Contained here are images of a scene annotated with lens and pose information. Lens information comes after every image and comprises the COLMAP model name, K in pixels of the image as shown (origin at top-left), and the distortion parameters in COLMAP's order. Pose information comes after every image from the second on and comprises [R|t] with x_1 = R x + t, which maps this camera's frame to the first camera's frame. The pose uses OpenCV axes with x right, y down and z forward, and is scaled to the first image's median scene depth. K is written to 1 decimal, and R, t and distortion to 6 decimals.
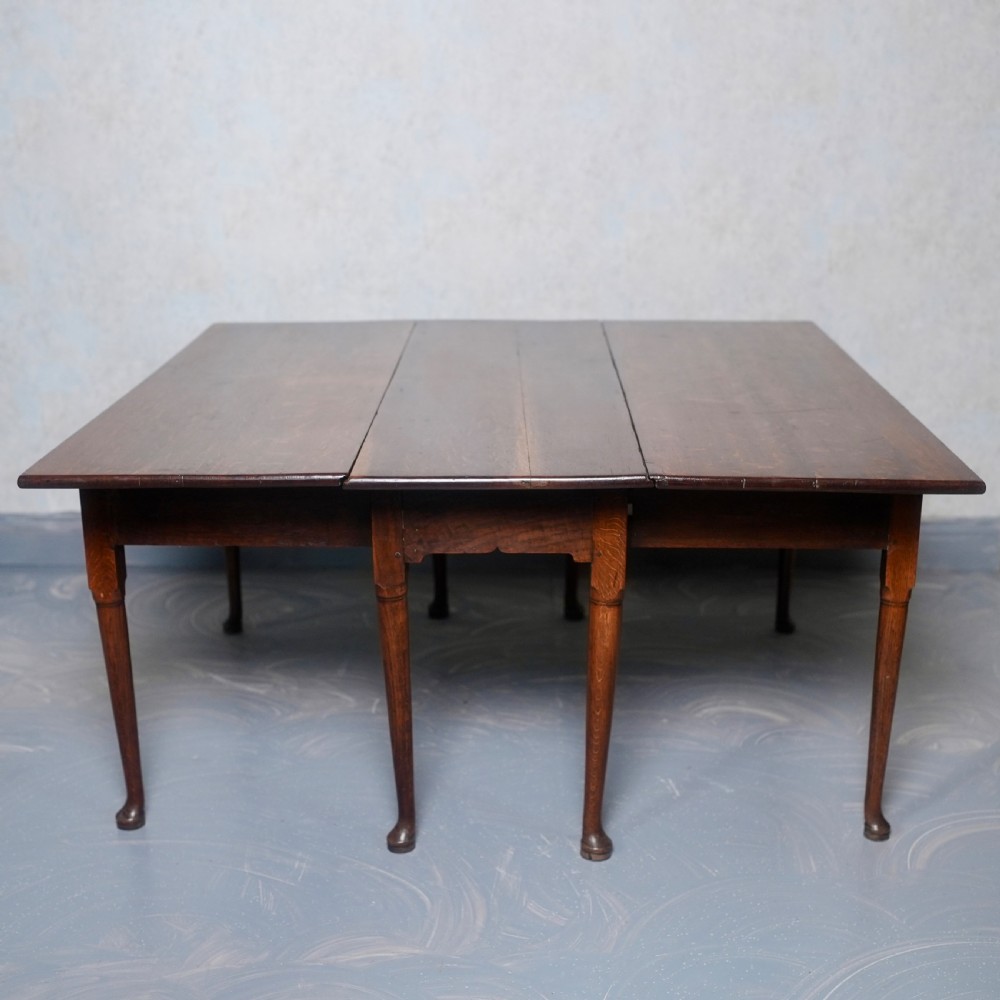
lens RADIAL K [[1428.3, 0, 497.0], [0, 1428.3, 503.0], [0, 0, 1]] dist [0.009372, 0.000000]
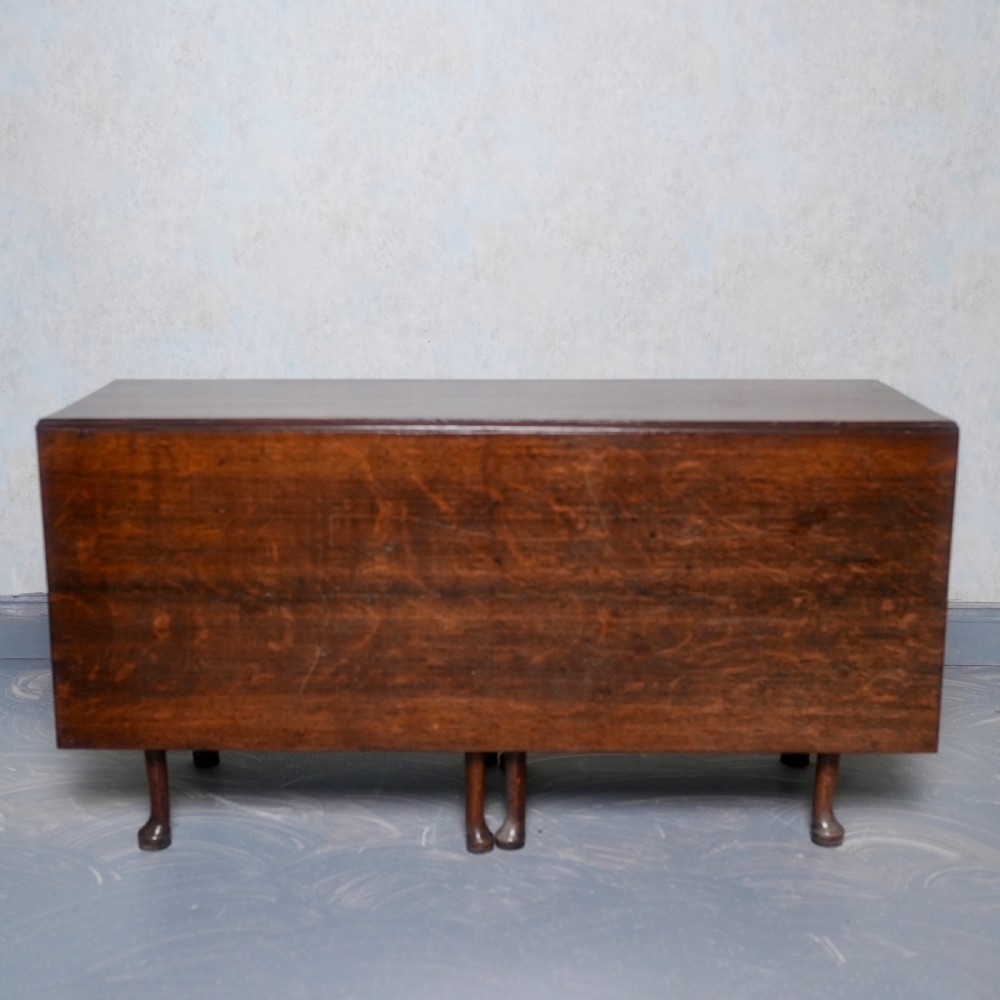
lens RADIAL K [[1428.3, 0, 506.6], [0, 1428.3, 498.7], [0, 0, 1]] dist [0.009372, 0.000000]
pose [[0.999683, 0.005002, 0.024667, -0.072379], [-0.003035, 0.996858, -0.079156, 0.023818], [-0.024986, 0.079056, 0.996557, 0.247141]]
